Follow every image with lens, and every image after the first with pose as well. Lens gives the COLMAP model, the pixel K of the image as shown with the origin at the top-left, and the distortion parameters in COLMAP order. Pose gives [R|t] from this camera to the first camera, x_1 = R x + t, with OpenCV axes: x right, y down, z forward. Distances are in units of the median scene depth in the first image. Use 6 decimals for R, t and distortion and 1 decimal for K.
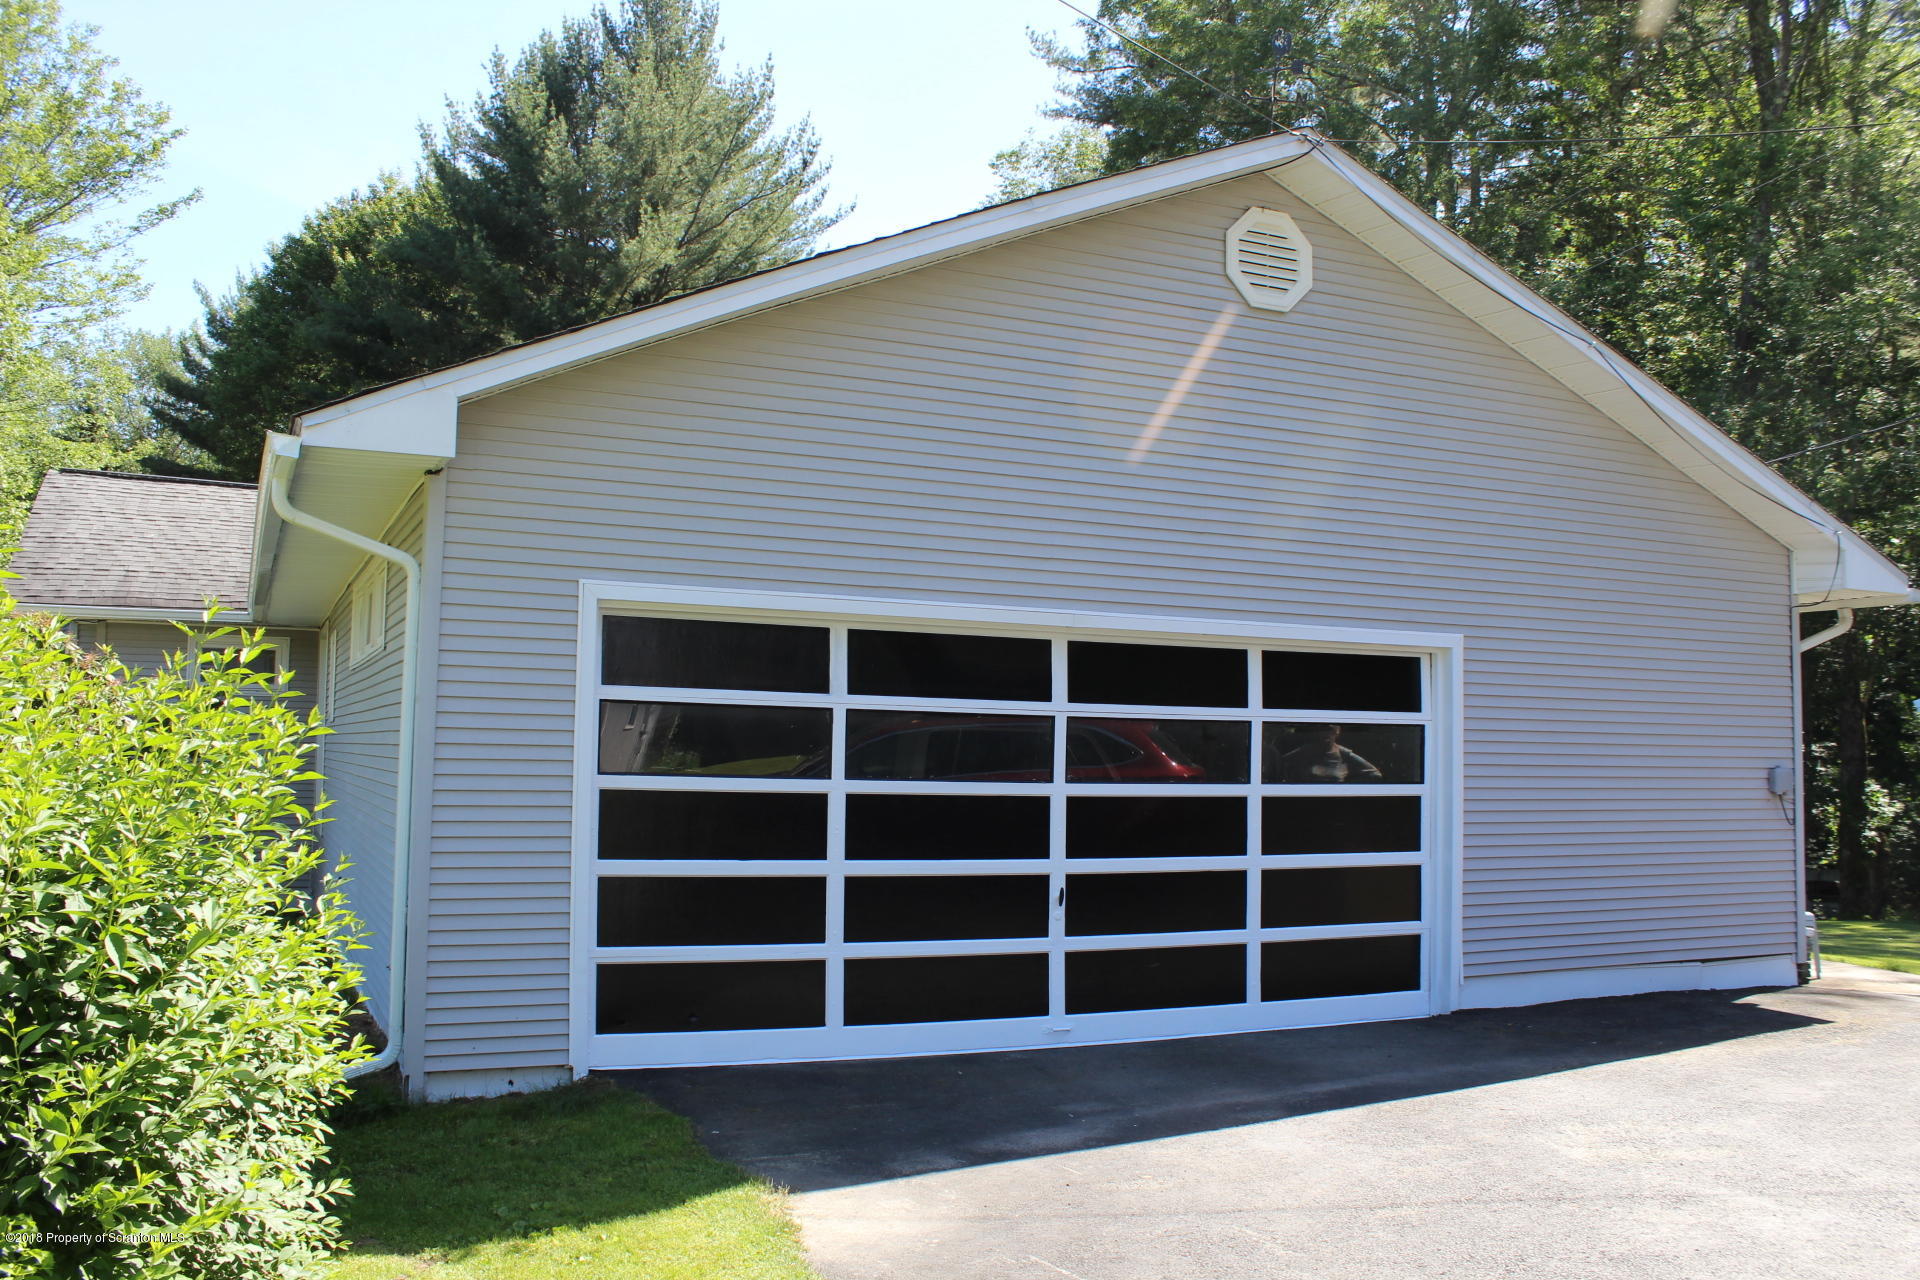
lens RADIAL K [[1642.1, 0, 960.0], [0, 1642.1, 640.0], [0, 0, 1]] dist [-0.156991, 0.178668]
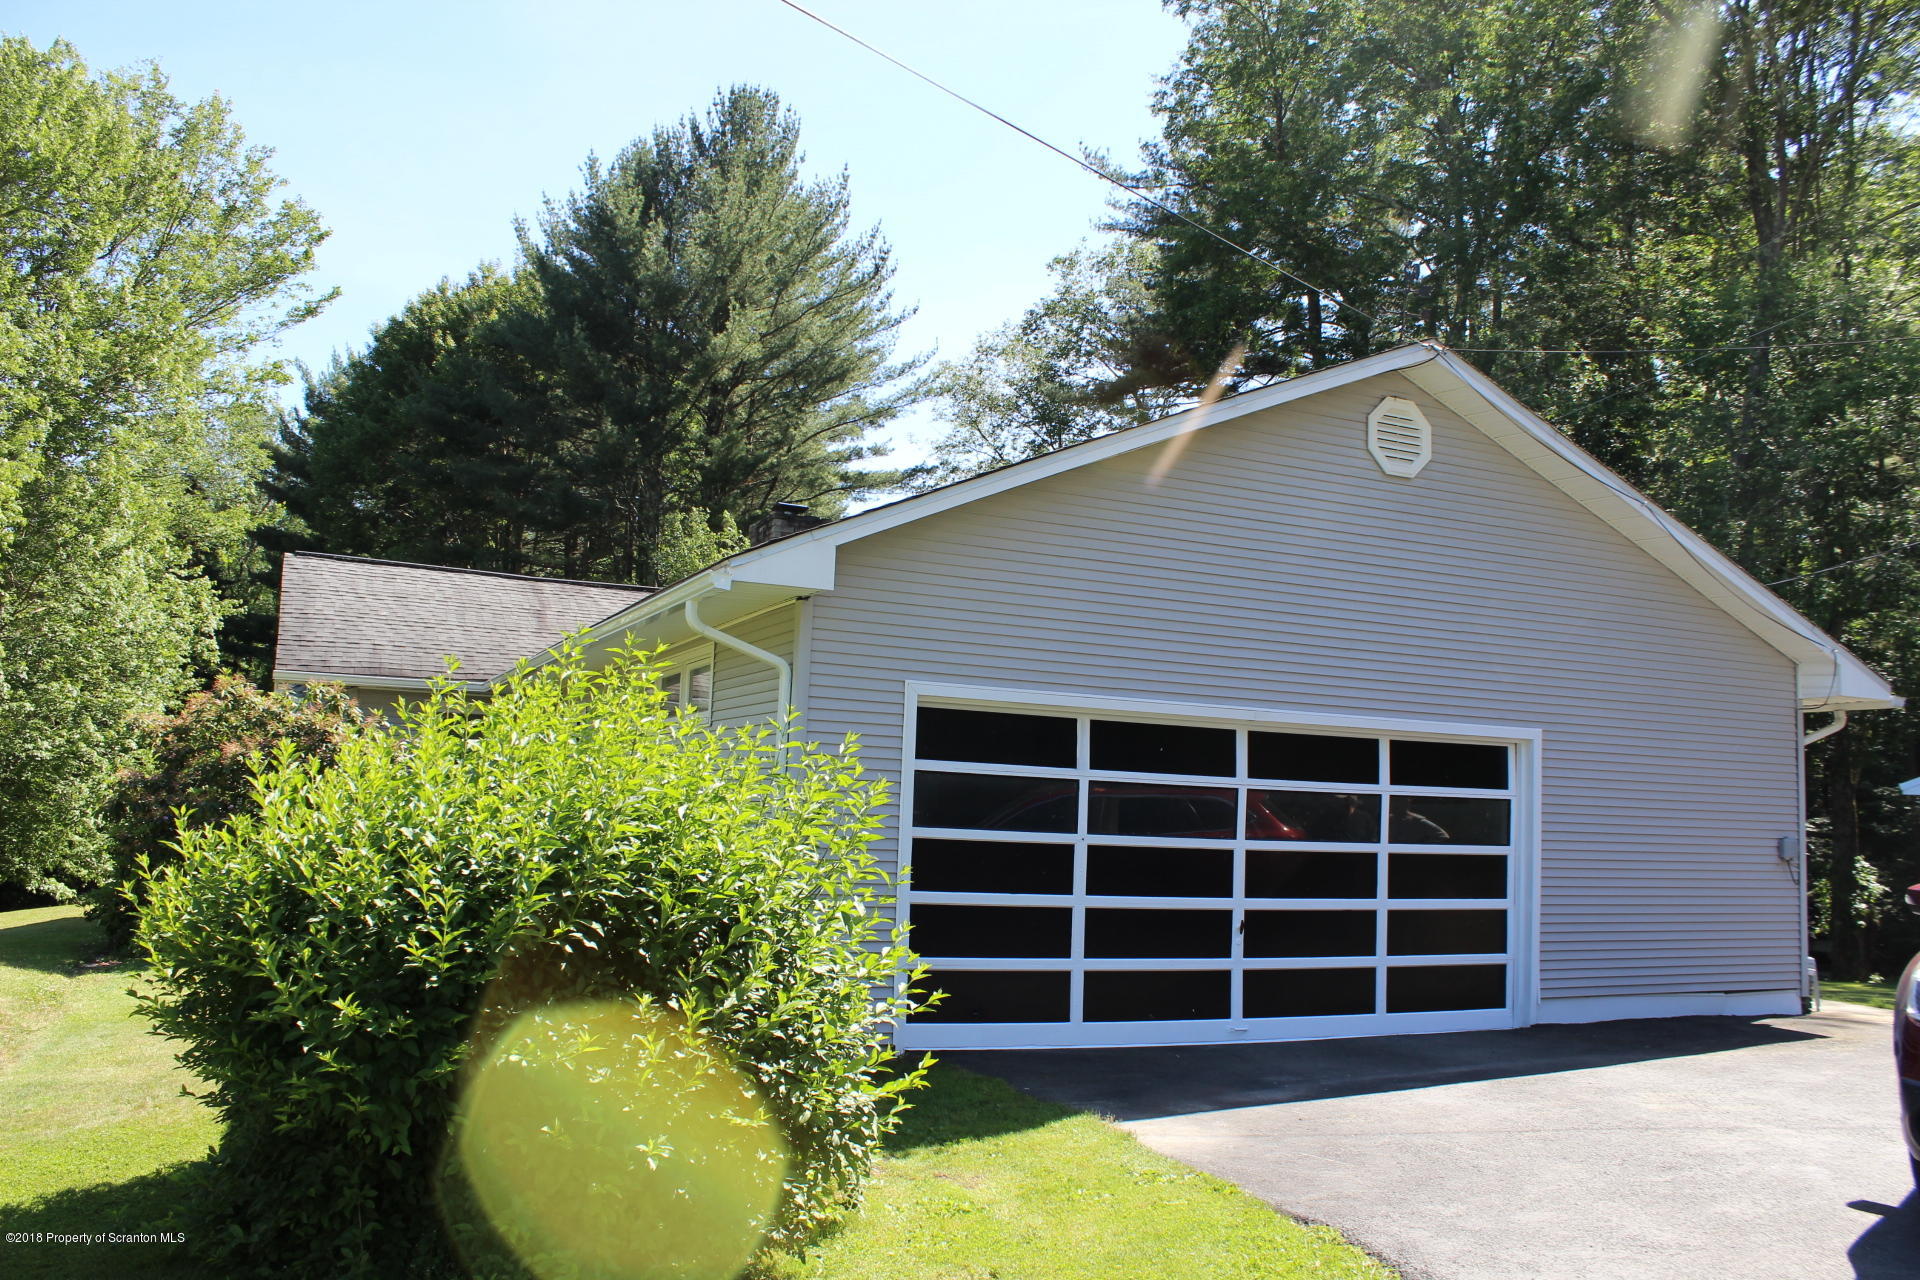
lens RADIAL K [[1604.2, 0, 960.0], [0, 1604.2, 640.0], [0, 0, 1]] dist [-0.167628, 0.183260]
pose [[0.999774, 0.020080, -0.006944, -0.141013], [-0.020347, 0.998956, -0.040908, -0.013509], [0.006116, 0.041040, 0.999139, -0.245473]]
